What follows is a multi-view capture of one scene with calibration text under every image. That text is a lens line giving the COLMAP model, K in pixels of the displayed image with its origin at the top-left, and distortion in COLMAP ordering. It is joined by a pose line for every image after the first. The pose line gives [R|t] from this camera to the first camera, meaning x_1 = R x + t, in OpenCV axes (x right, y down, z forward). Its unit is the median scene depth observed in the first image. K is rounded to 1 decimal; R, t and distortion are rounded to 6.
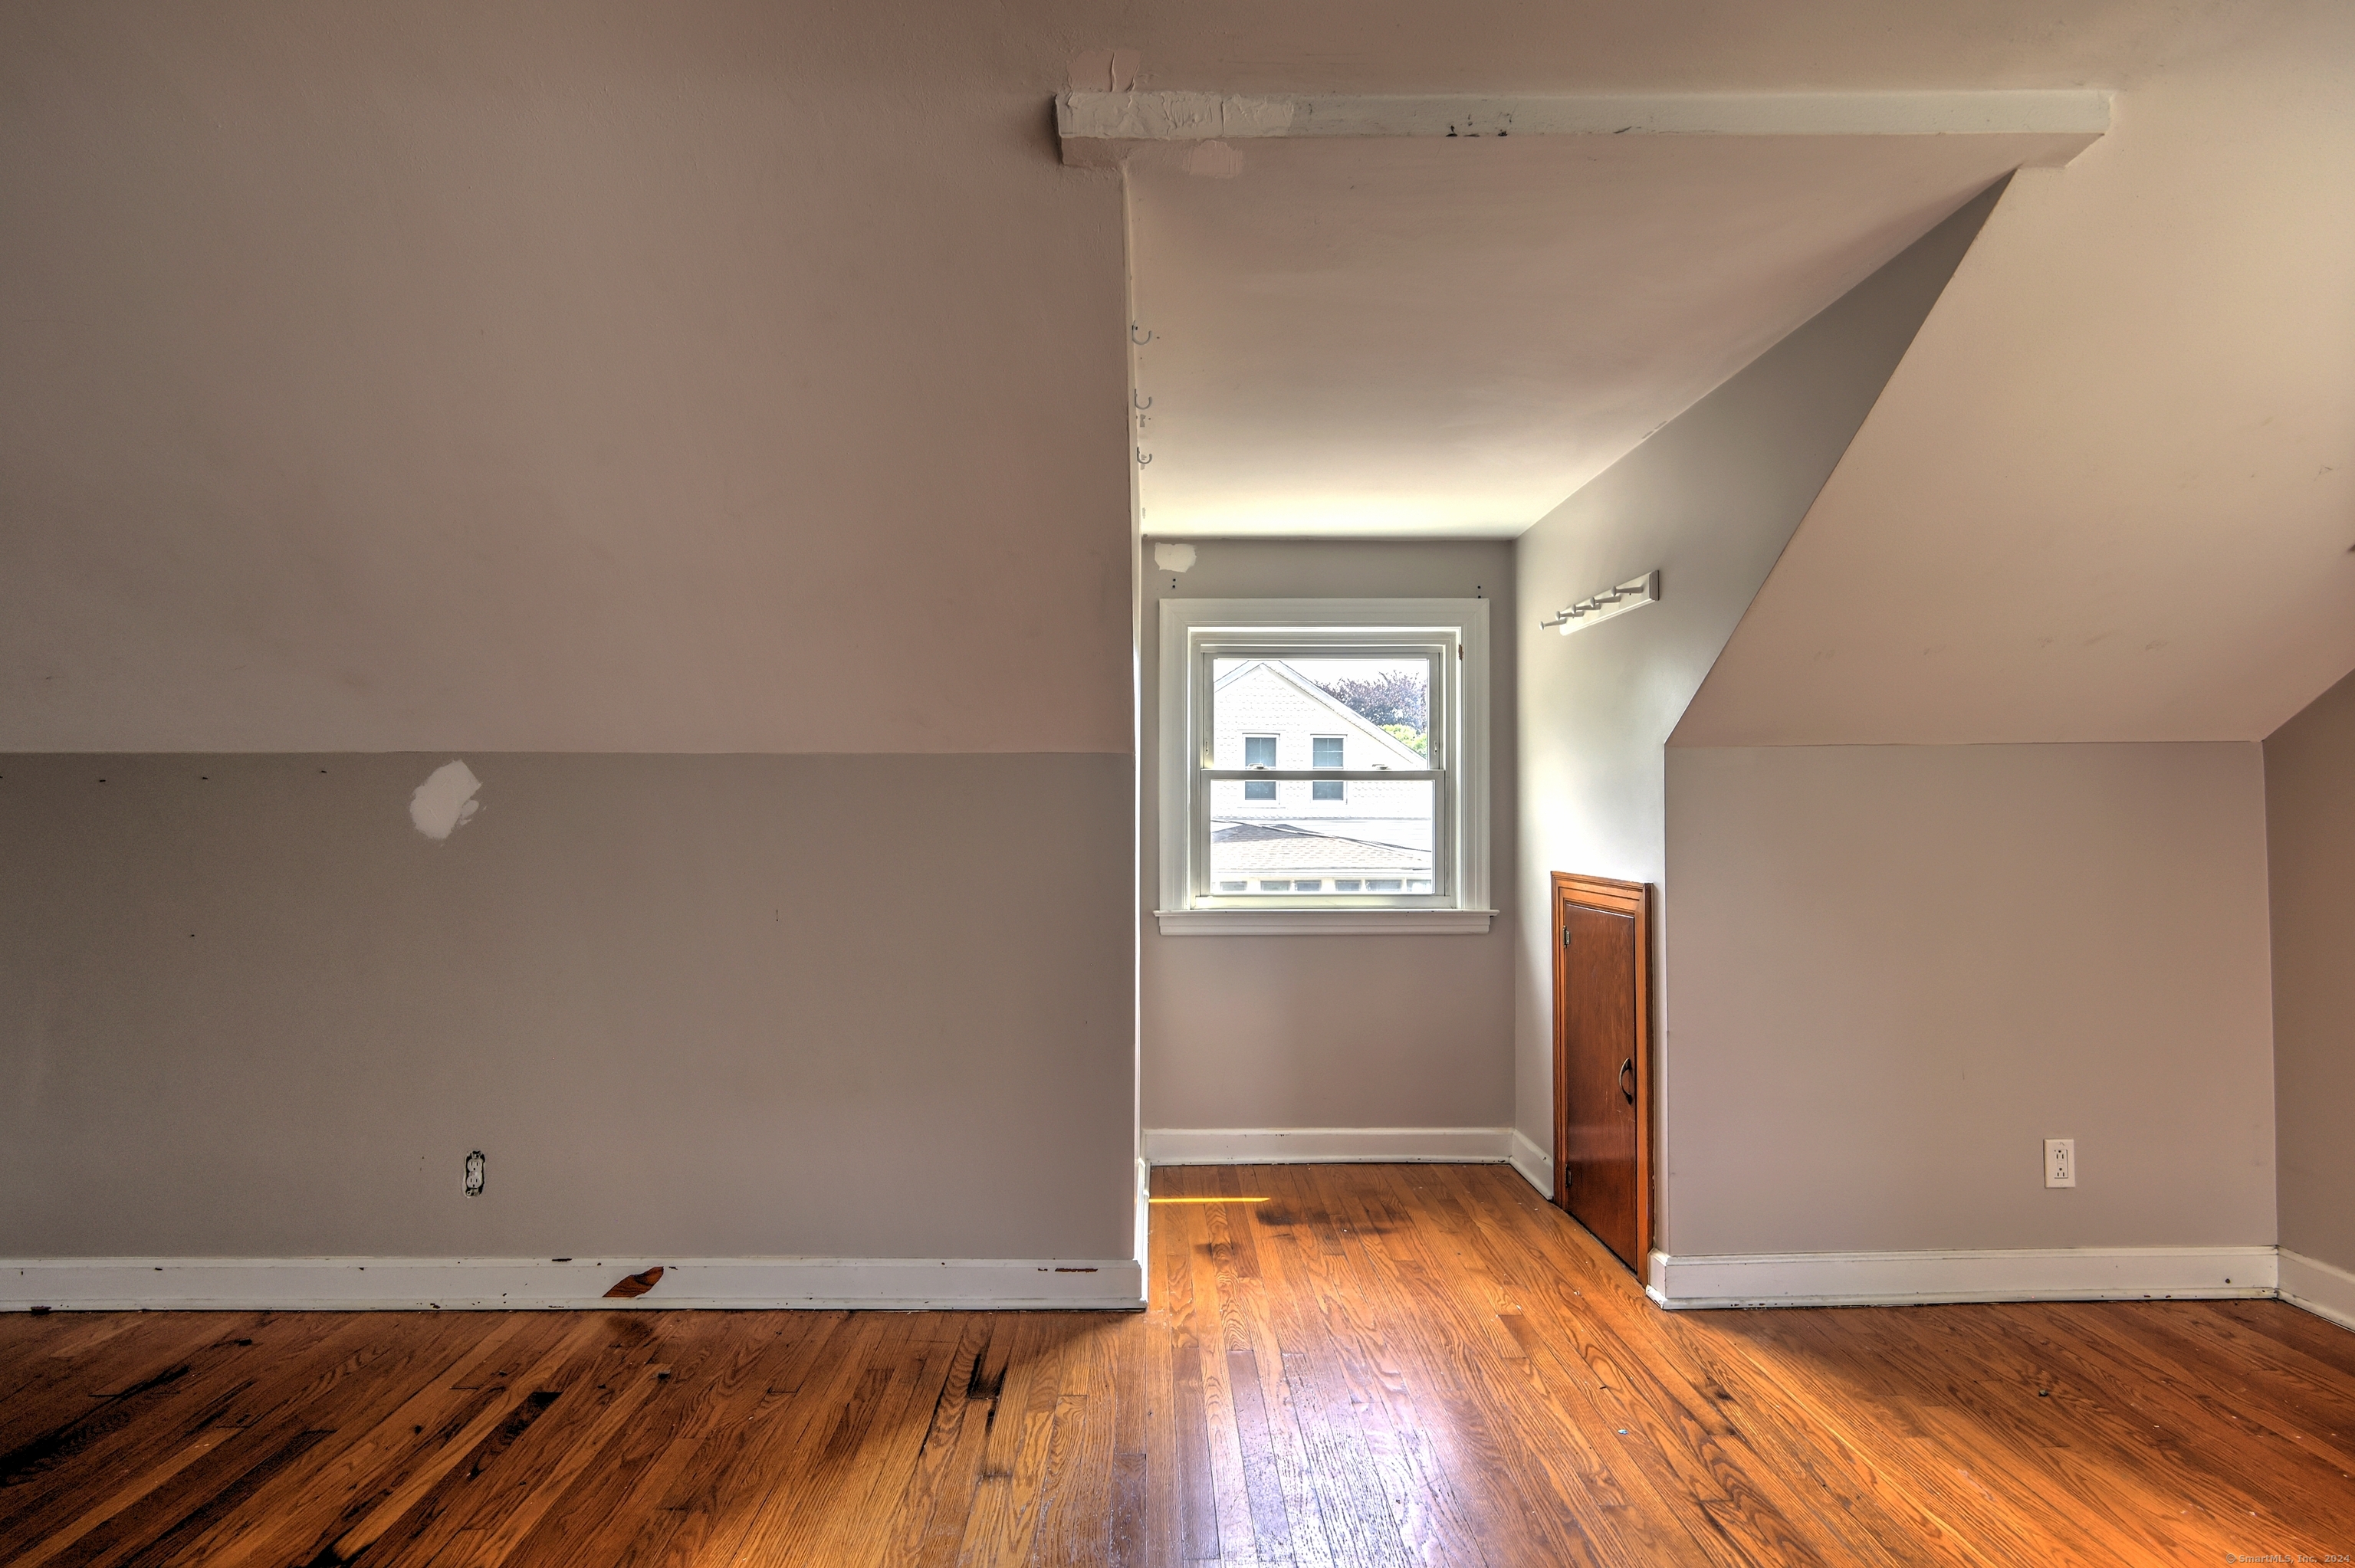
lens RADIAL K [[1135.3, 0, 1140.0], [0, 1135.3, 798.6], [0, 0, 1]] dist [0.002000, -0.000072]
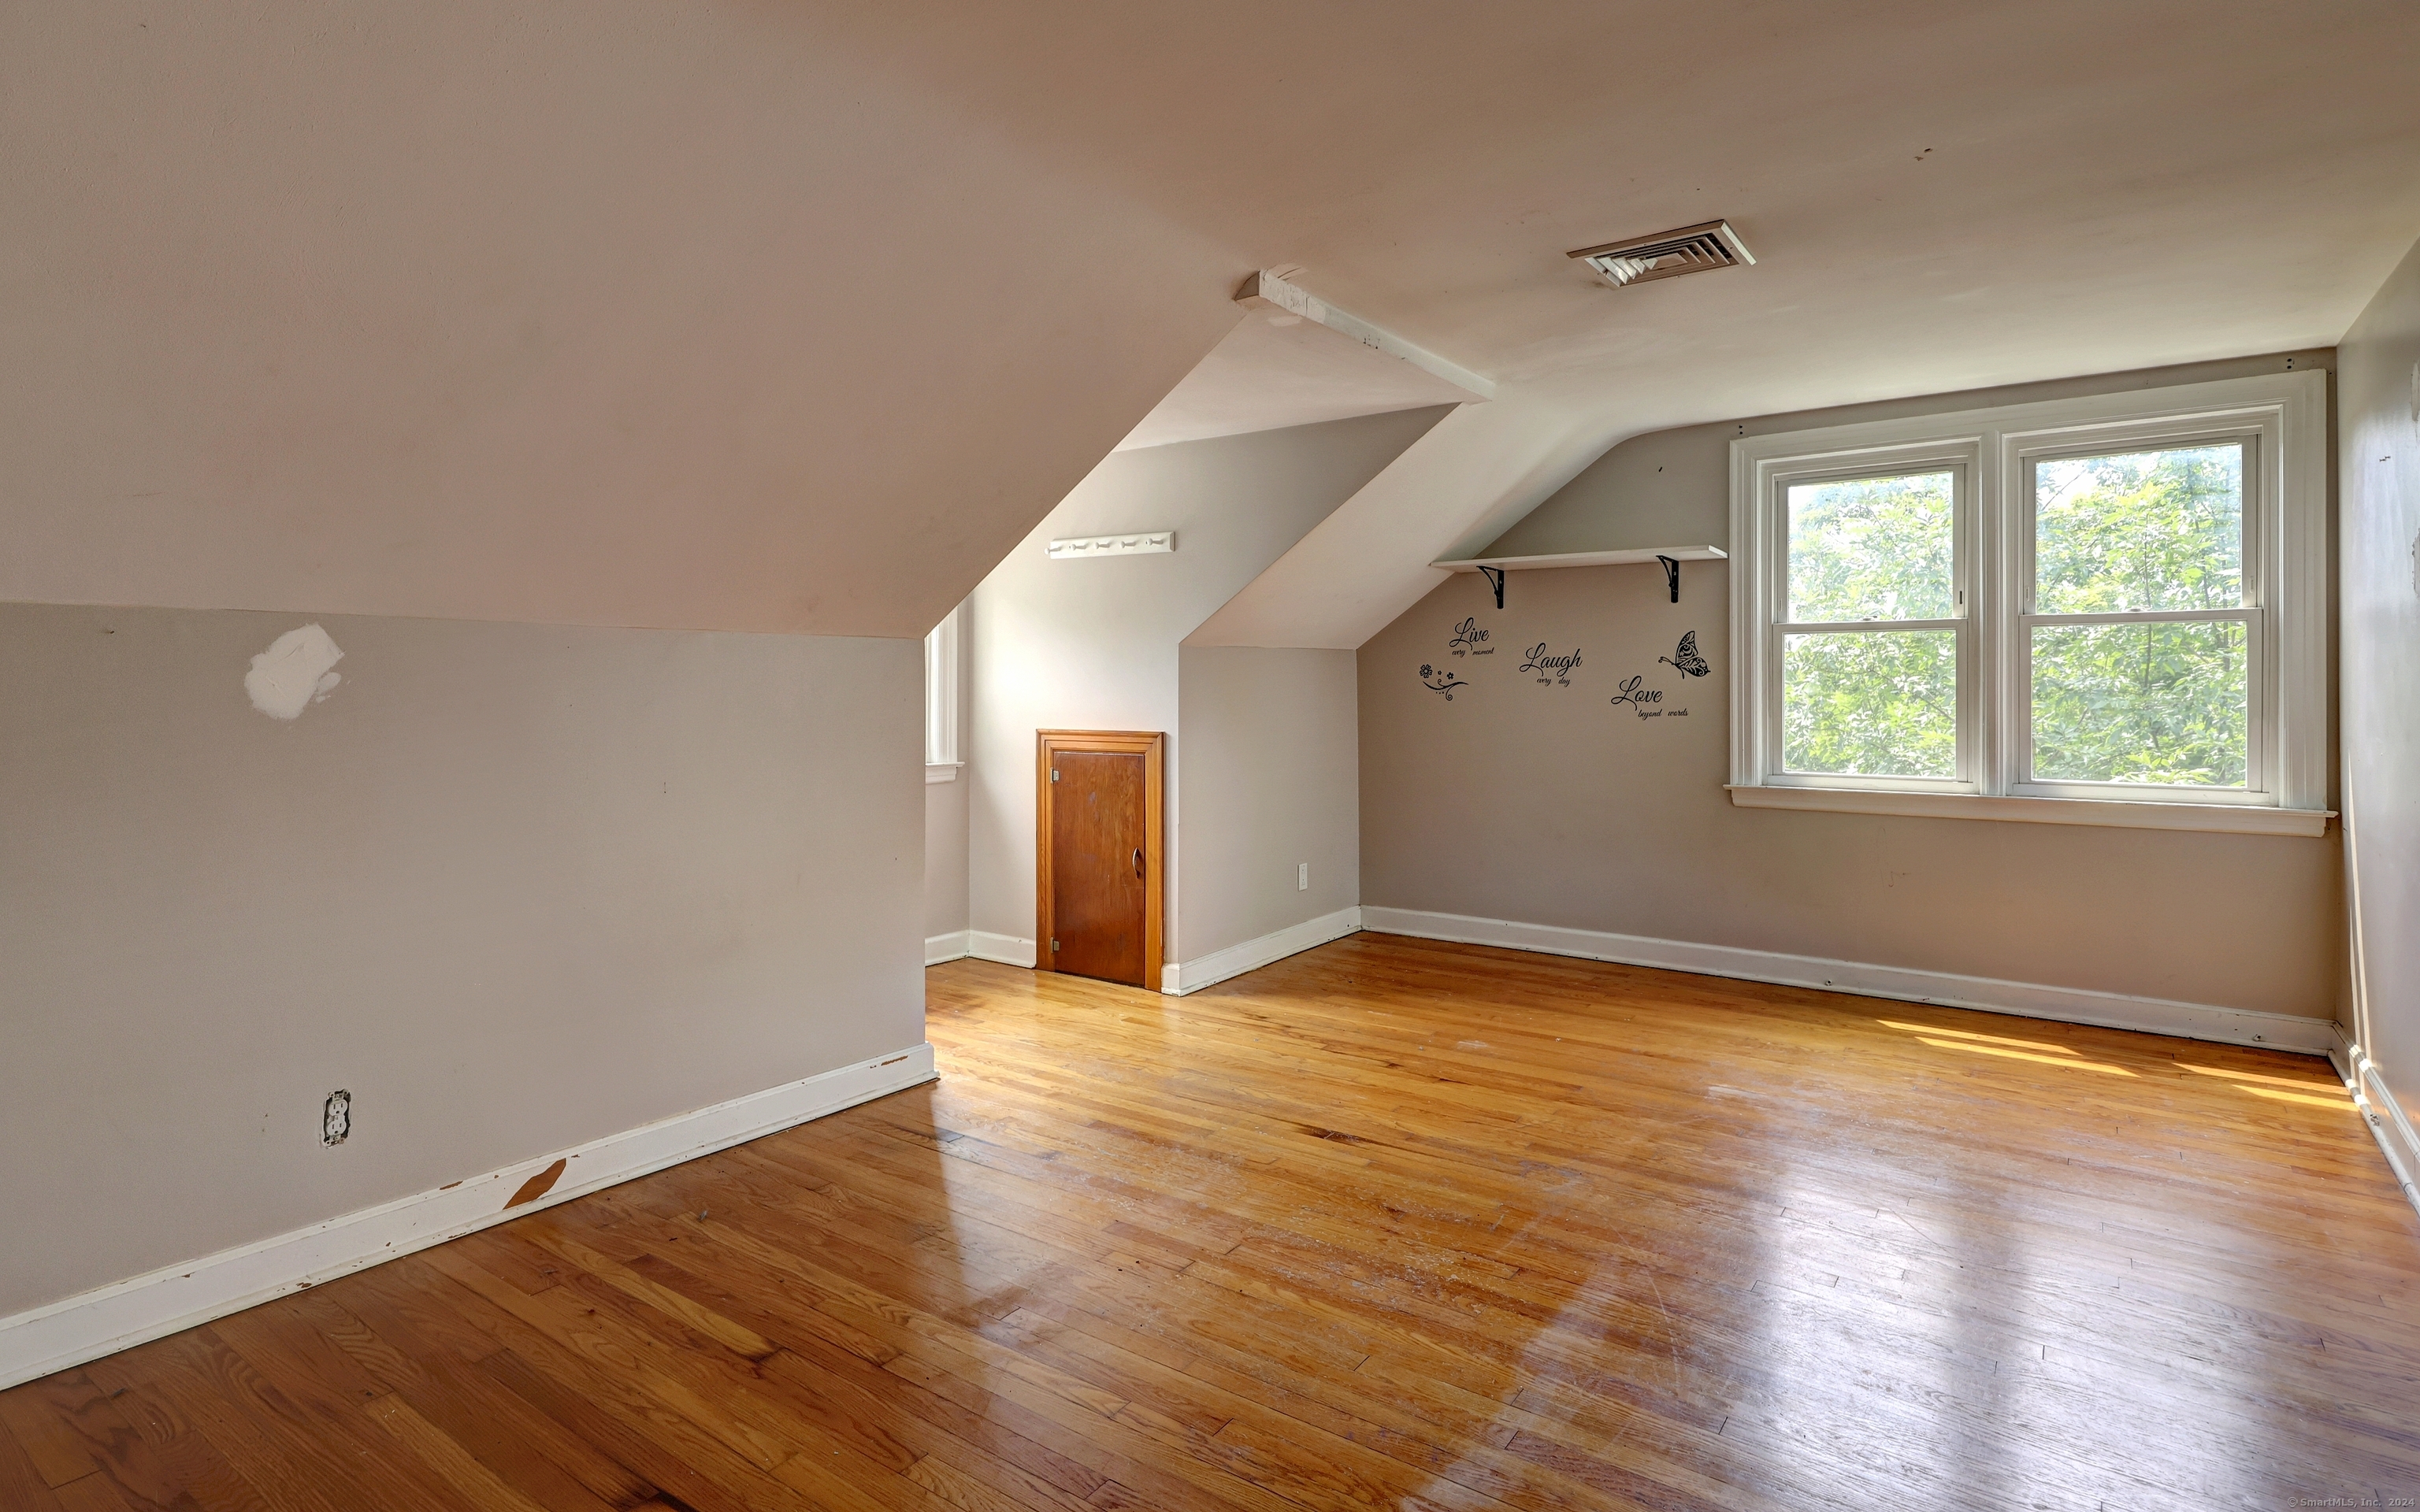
lens RADIAL K [[1256.7, 0, 1097.6], [0, 1256.7, 697.7], [0, 0, 1]] dist [-0.000443, 0.002187]
pose [[0.629498, -0.007723, 0.776964, -0.964842], [-0.008426, 0.999824, 0.016764, 0.000091], [-0.776956, -0.017100, 0.629322, -0.013721]]
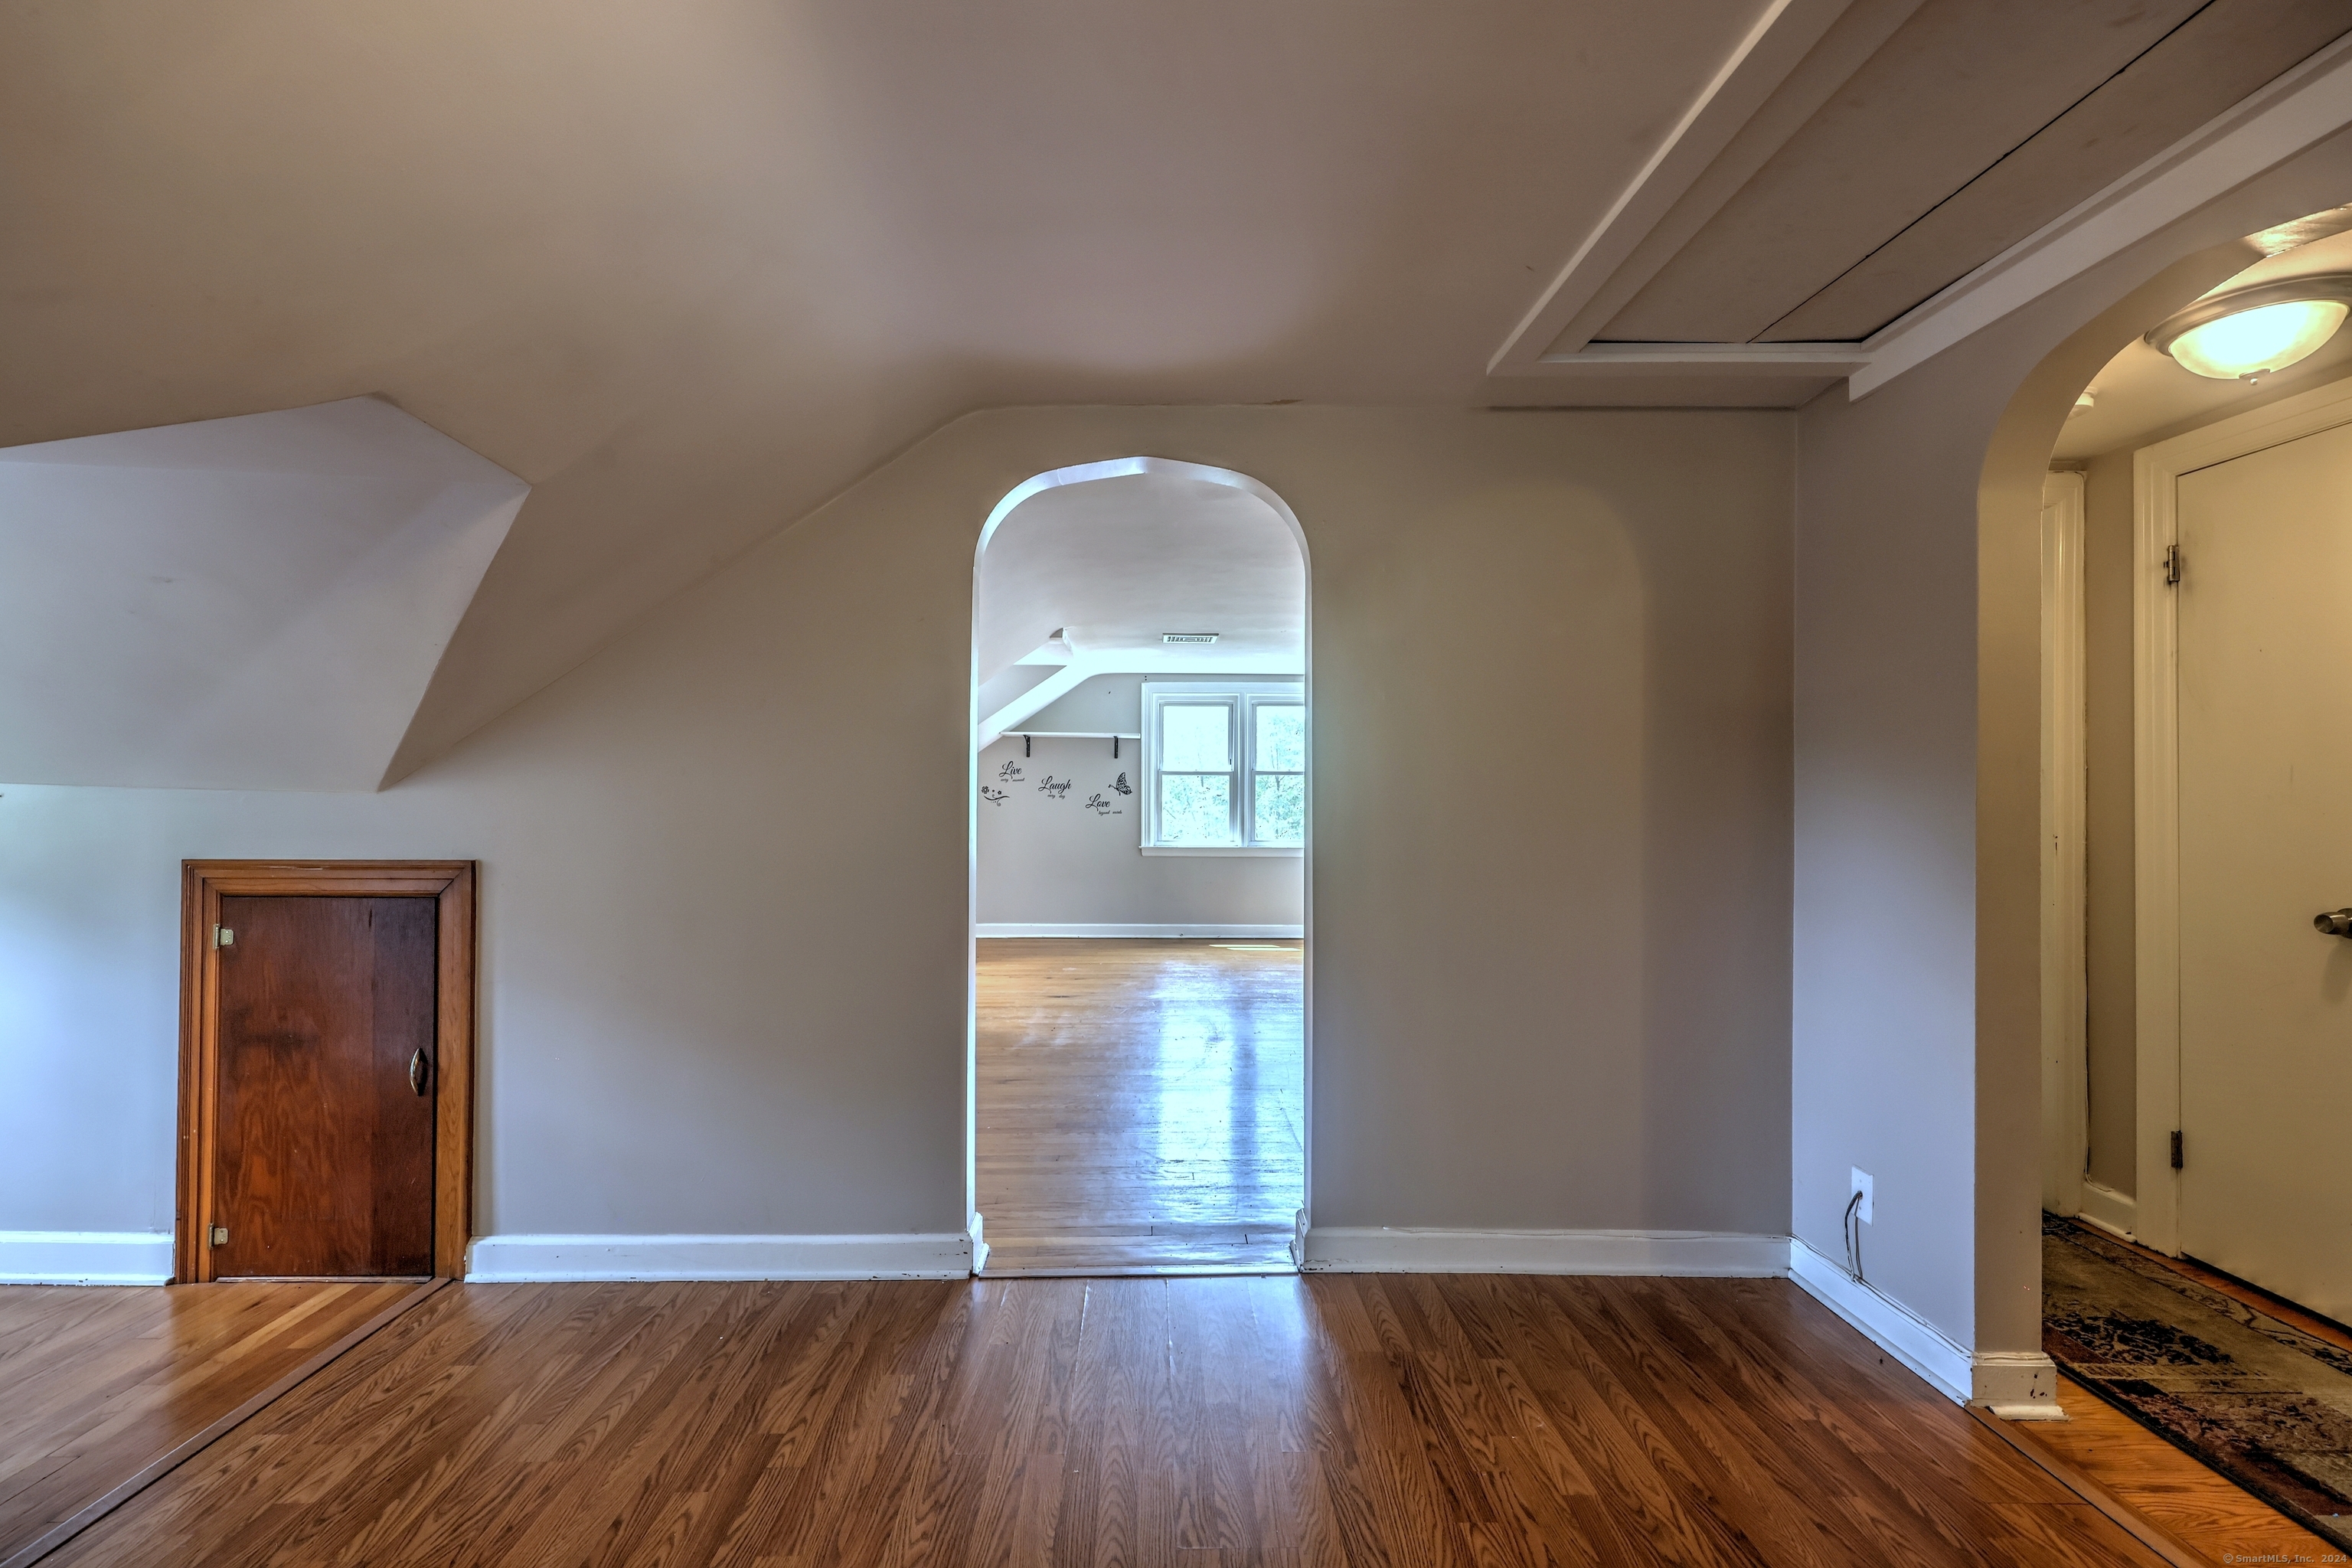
lens RADIAL K [[1070.1, 0, 1165.3], [0, 1070.1, 788.7], [0, 0, 1]] dist [0.007934, -0.003032]
pose [[-0.007575, 0.005872, 0.999954, -2.192196], [-0.019122, 0.999799, -0.006016, -0.007852], [-0.999788, -0.019166, -0.007462, 0.359226]]
